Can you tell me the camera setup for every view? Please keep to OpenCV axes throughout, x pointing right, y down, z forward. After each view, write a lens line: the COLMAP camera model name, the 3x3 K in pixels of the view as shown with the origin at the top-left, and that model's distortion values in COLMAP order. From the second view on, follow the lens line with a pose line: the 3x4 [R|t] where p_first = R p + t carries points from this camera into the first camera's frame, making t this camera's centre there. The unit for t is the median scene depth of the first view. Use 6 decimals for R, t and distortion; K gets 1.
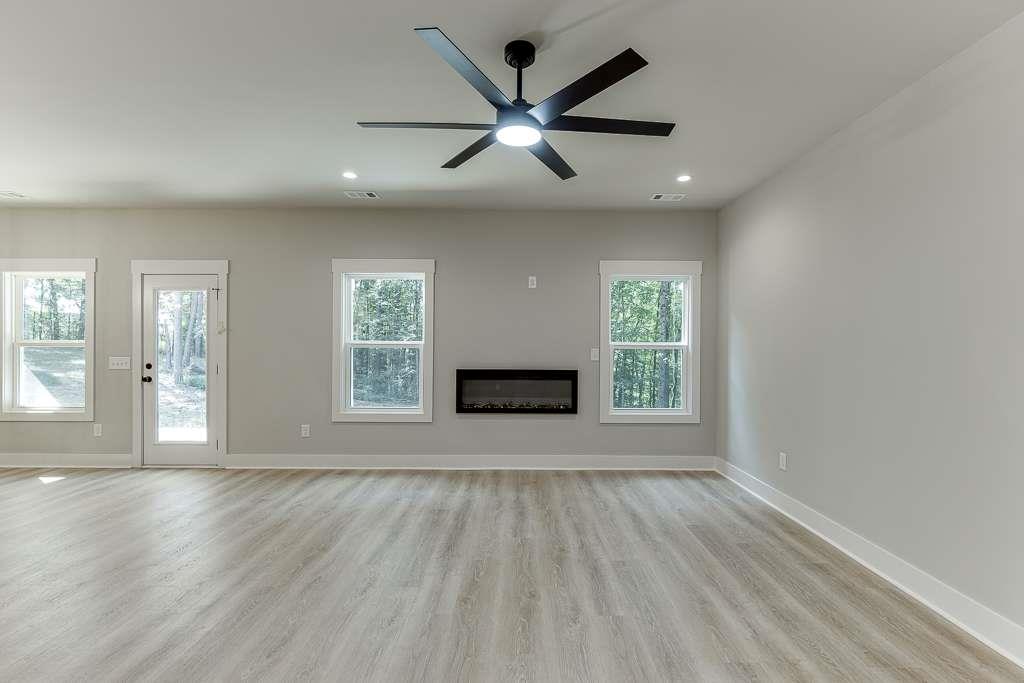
lens RADIAL K [[471.9, 0, 517.7], [0, 471.9, 345.3], [0, 0, 1]] dist [-0.003084, -0.000128]
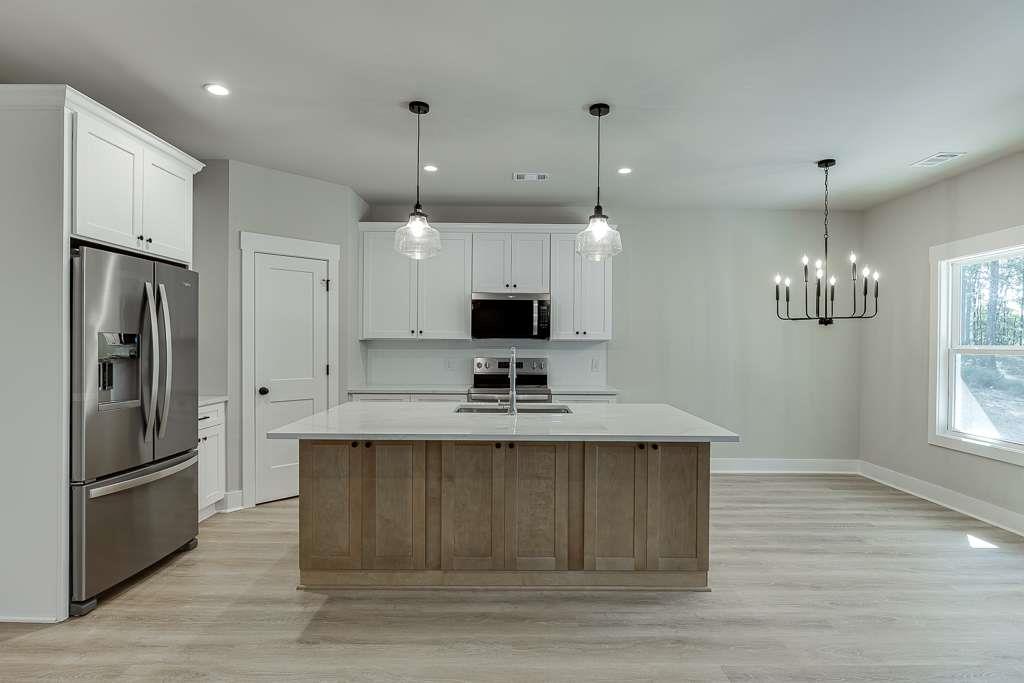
lens RADIAL K [[523.0, 0, 520.3], [0, 523.0, 346.3], [0, 0, 1]] dist [-0.009020, -0.000839]
pose [[0.007615, 0.000859, -0.999971, -0.210375], [-0.011445, 0.999934, 0.000772, -0.002519], [0.999906, 0.011438, 0.007625, 0.281594]]
